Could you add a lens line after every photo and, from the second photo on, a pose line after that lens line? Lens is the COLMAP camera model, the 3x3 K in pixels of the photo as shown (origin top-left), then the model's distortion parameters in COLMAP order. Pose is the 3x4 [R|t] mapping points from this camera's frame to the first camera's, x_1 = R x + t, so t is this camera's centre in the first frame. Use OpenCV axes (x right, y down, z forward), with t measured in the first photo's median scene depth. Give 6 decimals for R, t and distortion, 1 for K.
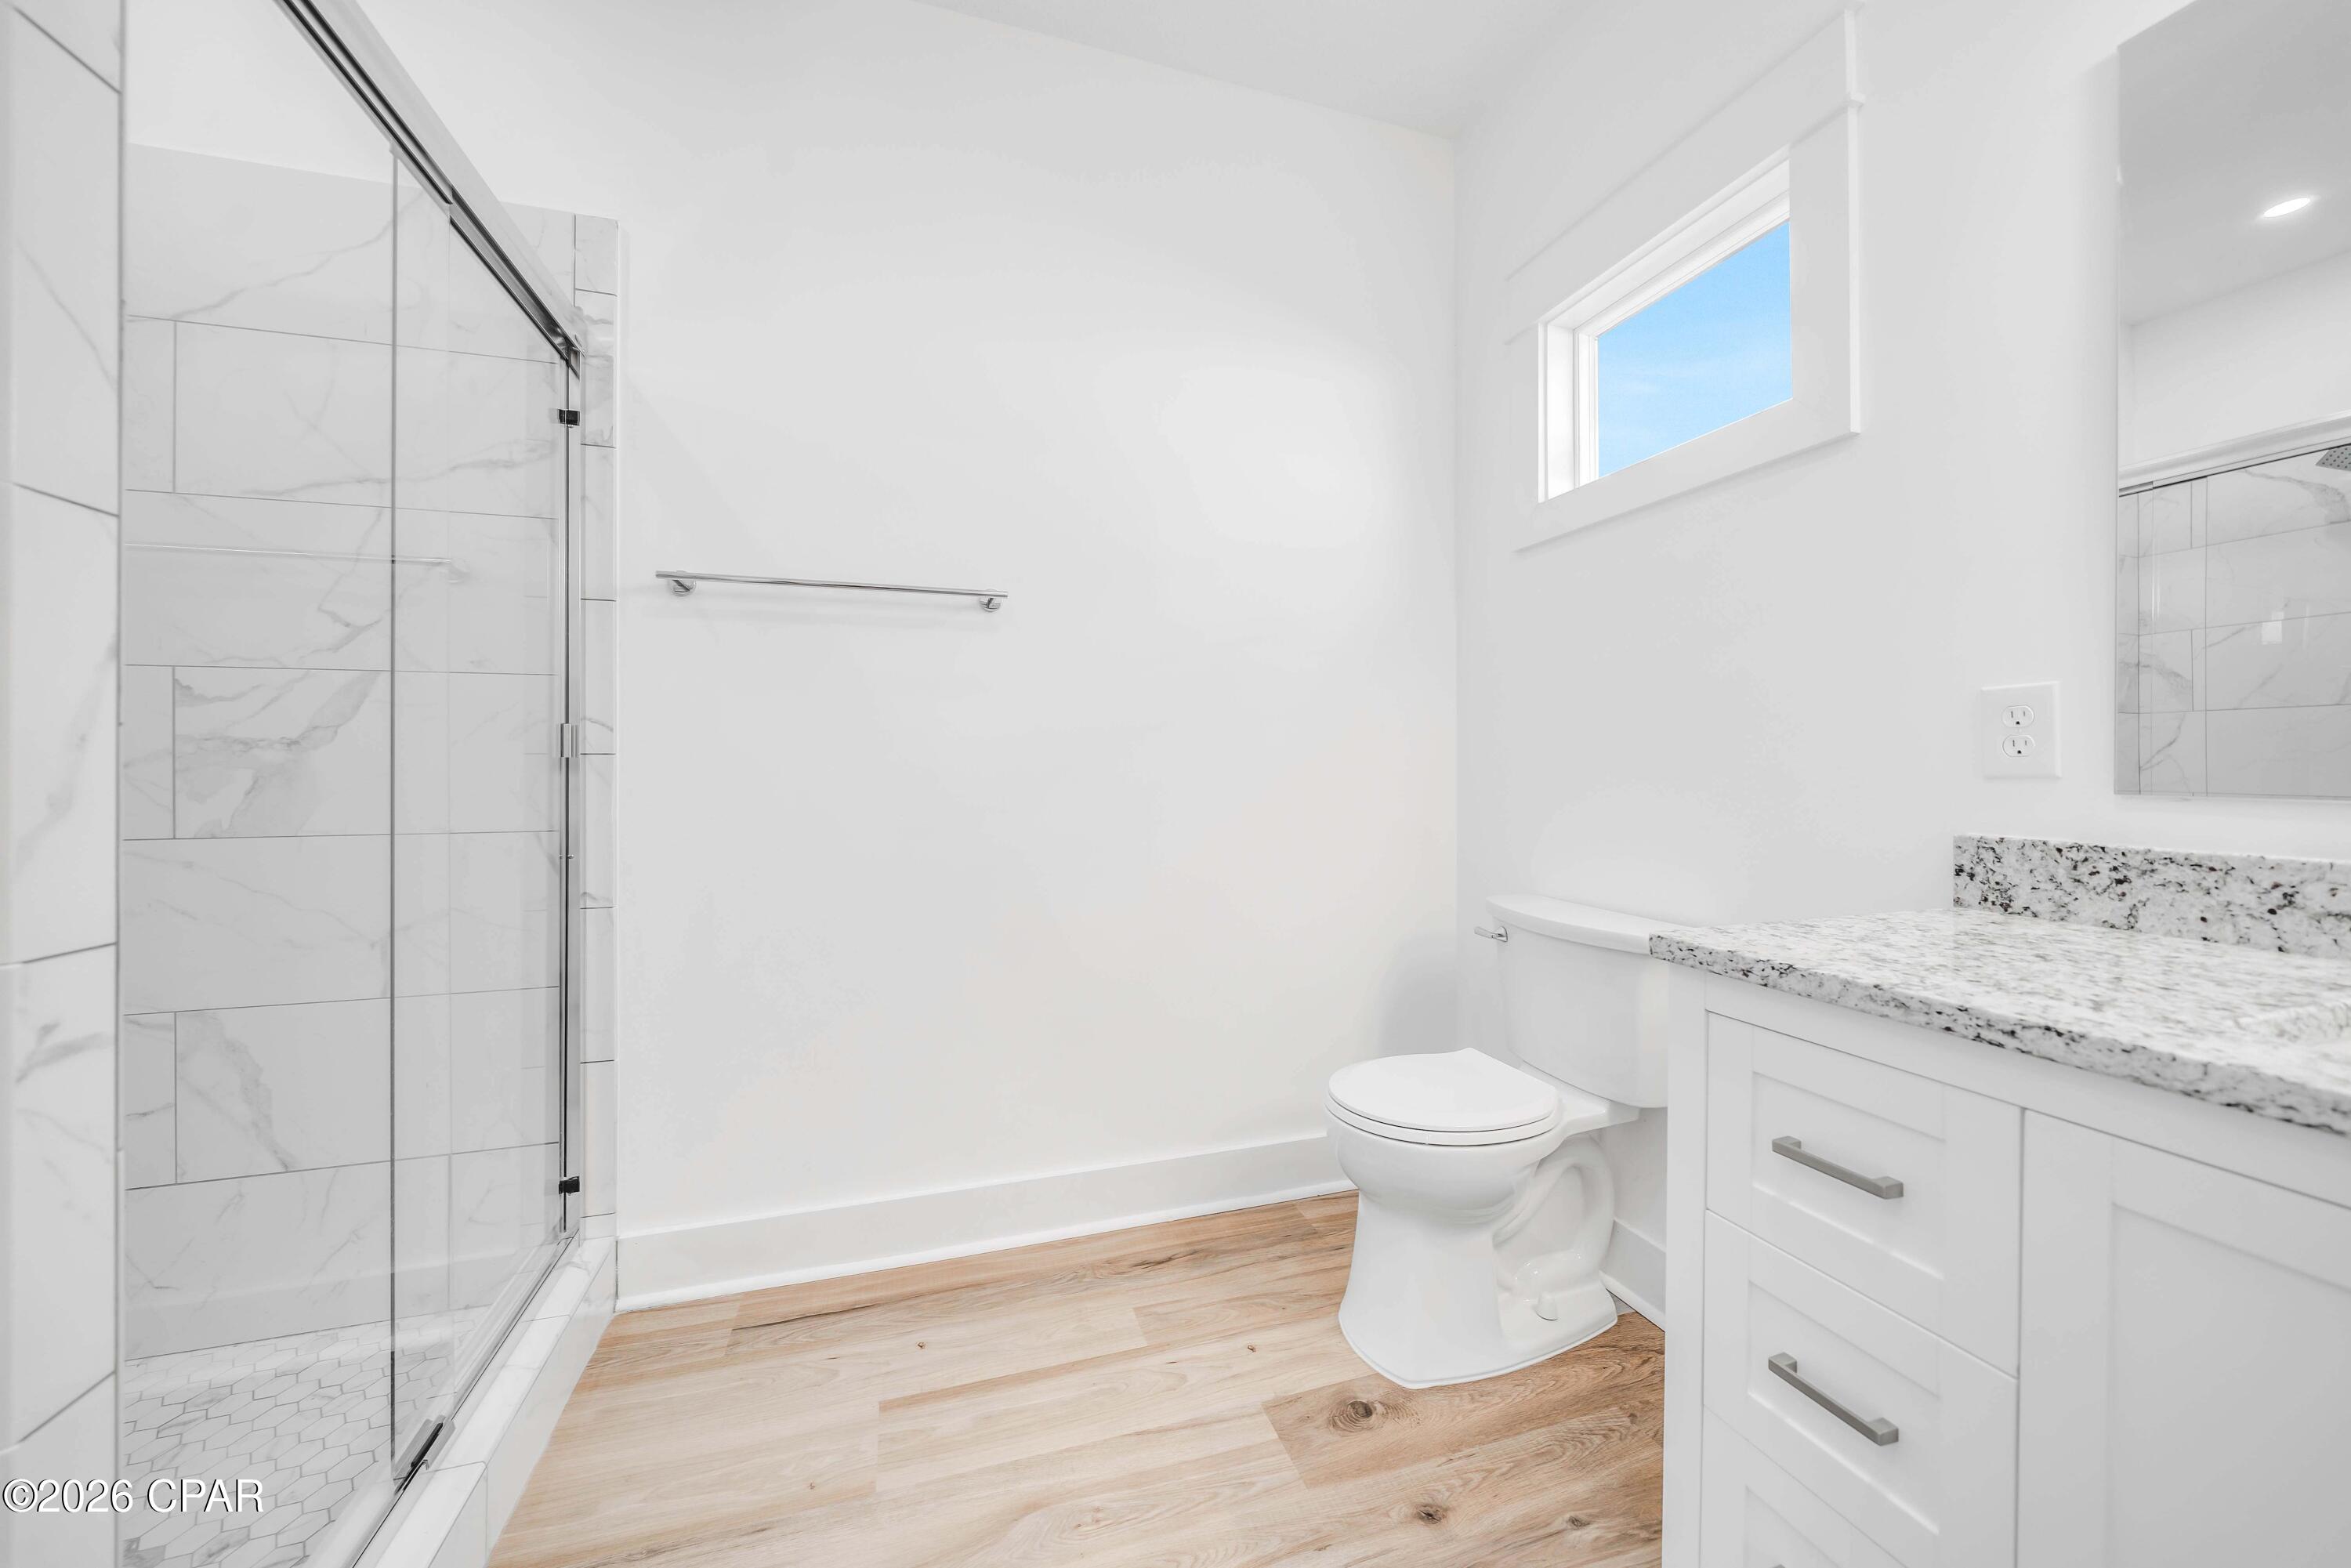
lens RADIAL K [[817.7, 0, 1164.2], [0, 817.7, 784.0], [0, 0, 1]] dist [-0.003474, -0.000136]
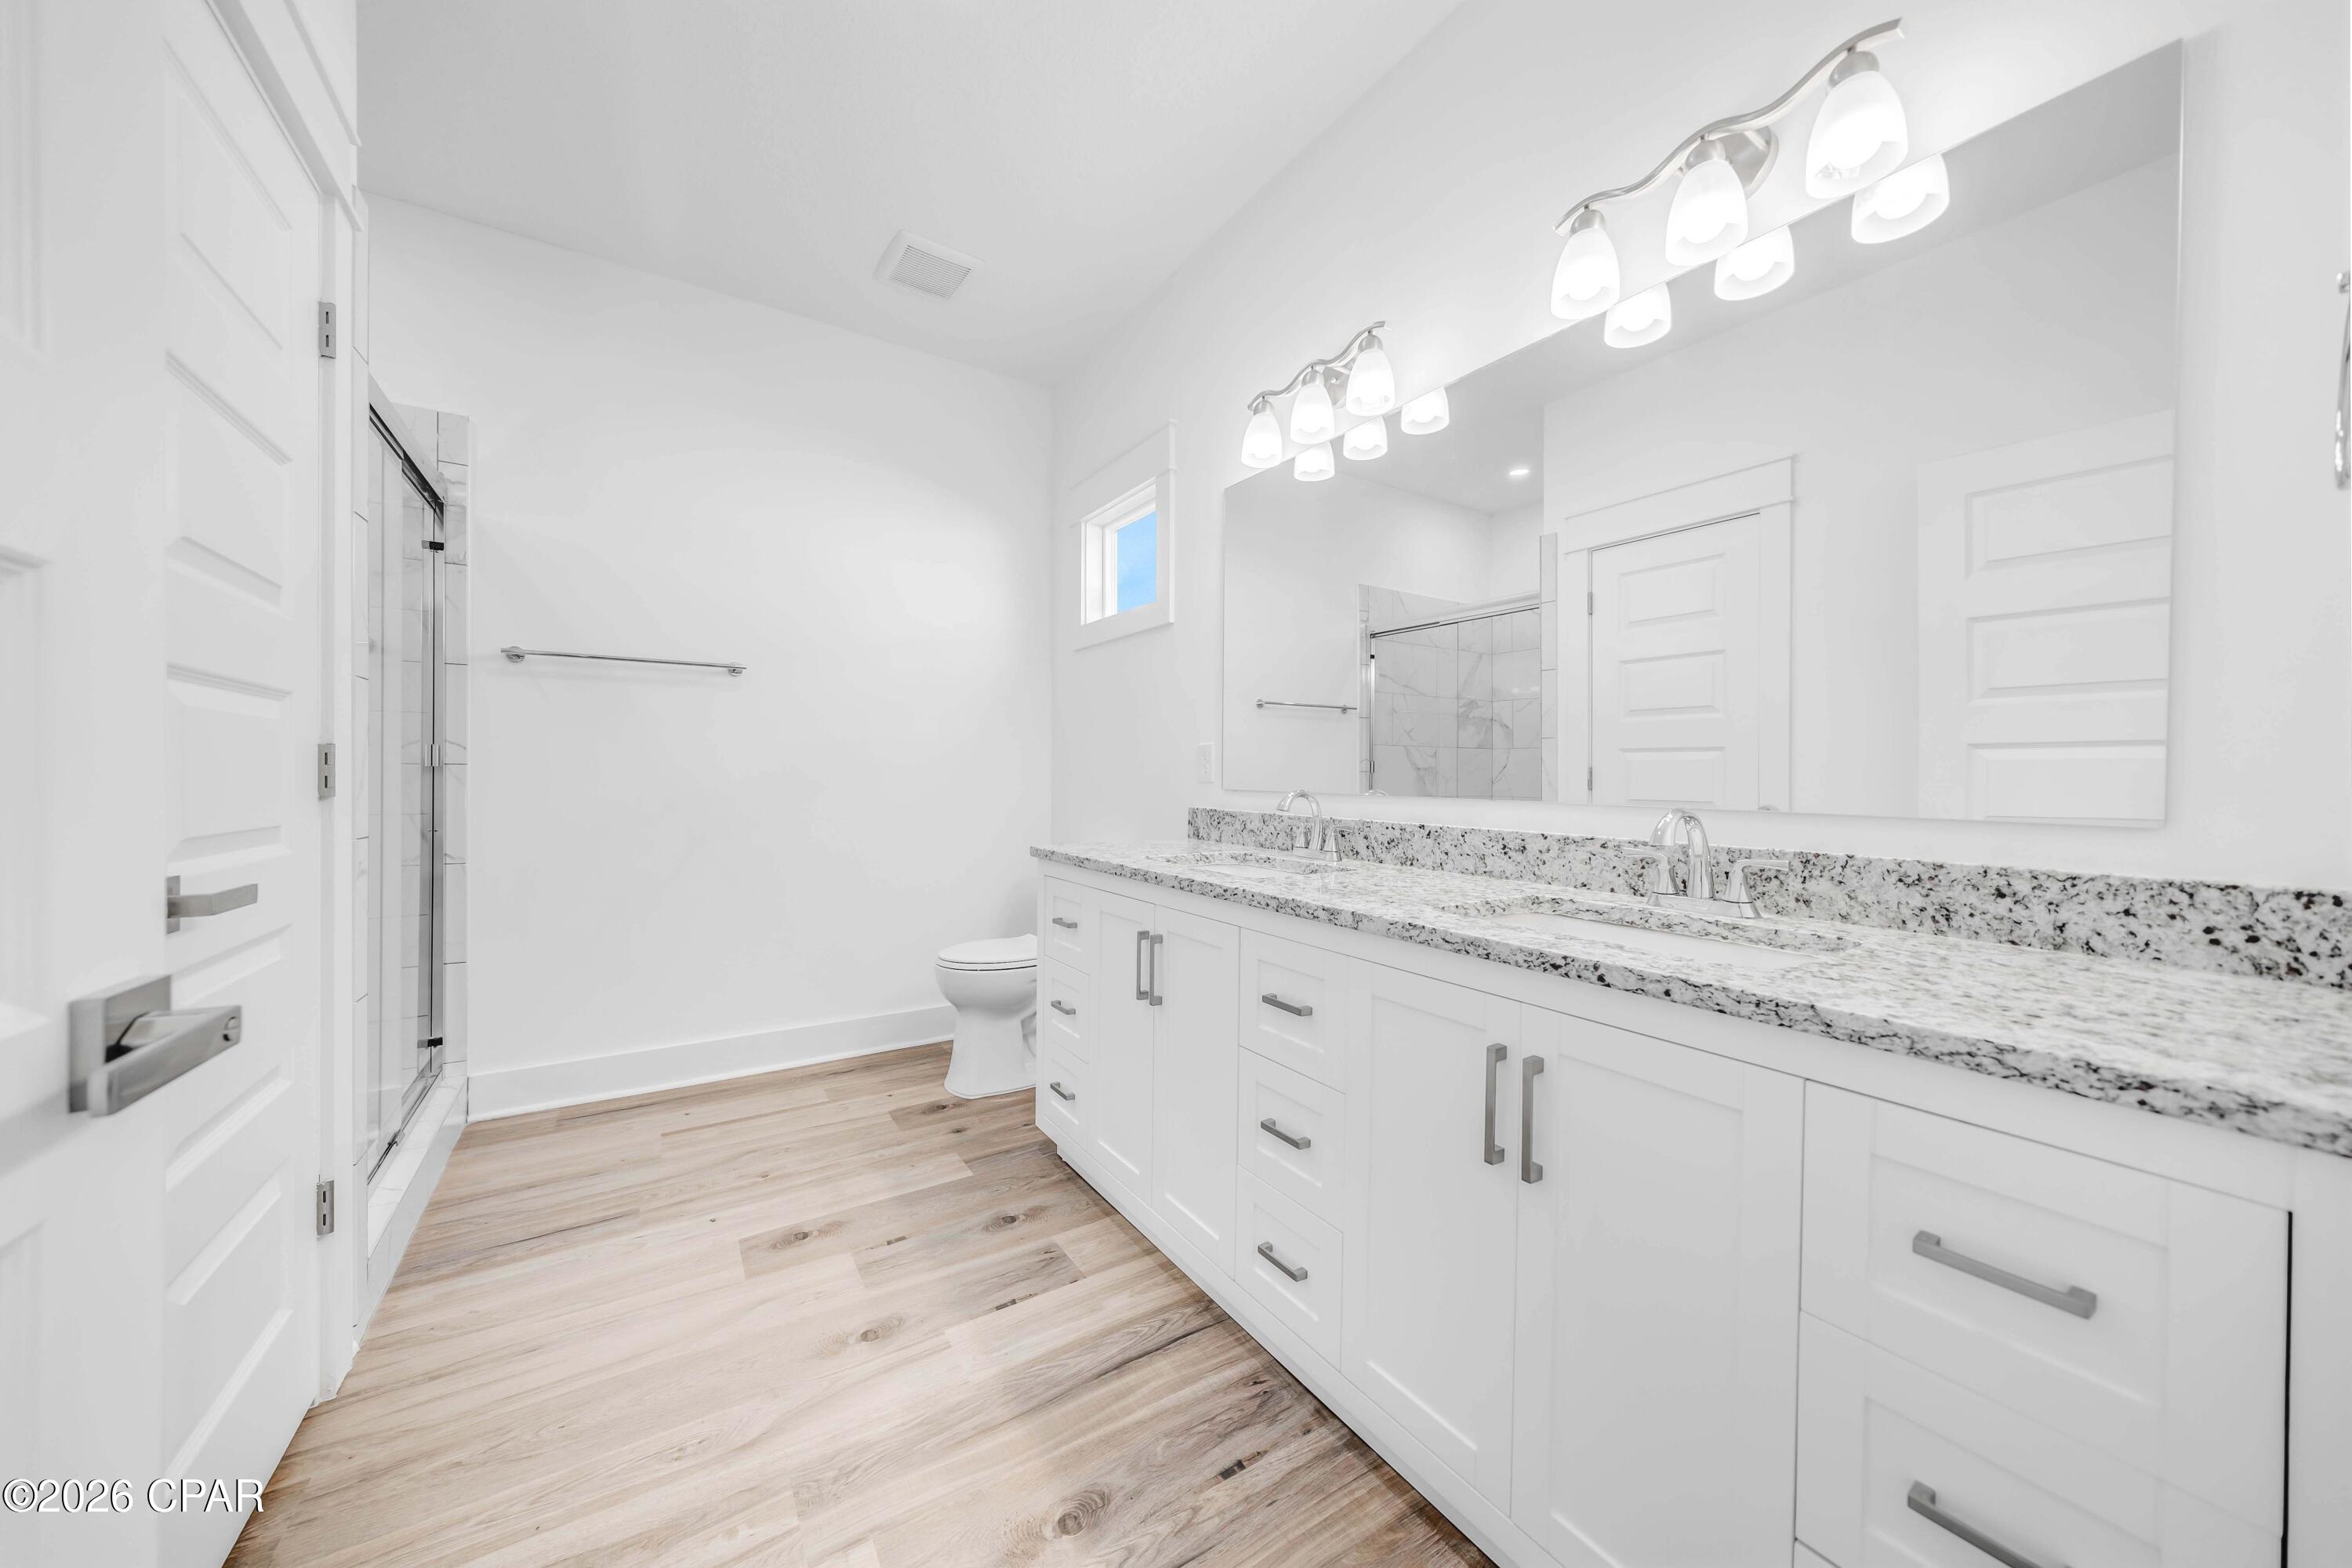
lens RADIAL K [[818.0, 0, 1164.7], [0, 818.0, 784.0], [0, 0, 1]] dist [-0.003474, -0.000136]
pose [[0.967366, 0.003534, 0.253358, 0.219586], [-0.001938, 0.999977, -0.006548, 0.008751], [-0.253375, 0.005843, 0.967351, -0.853466]]
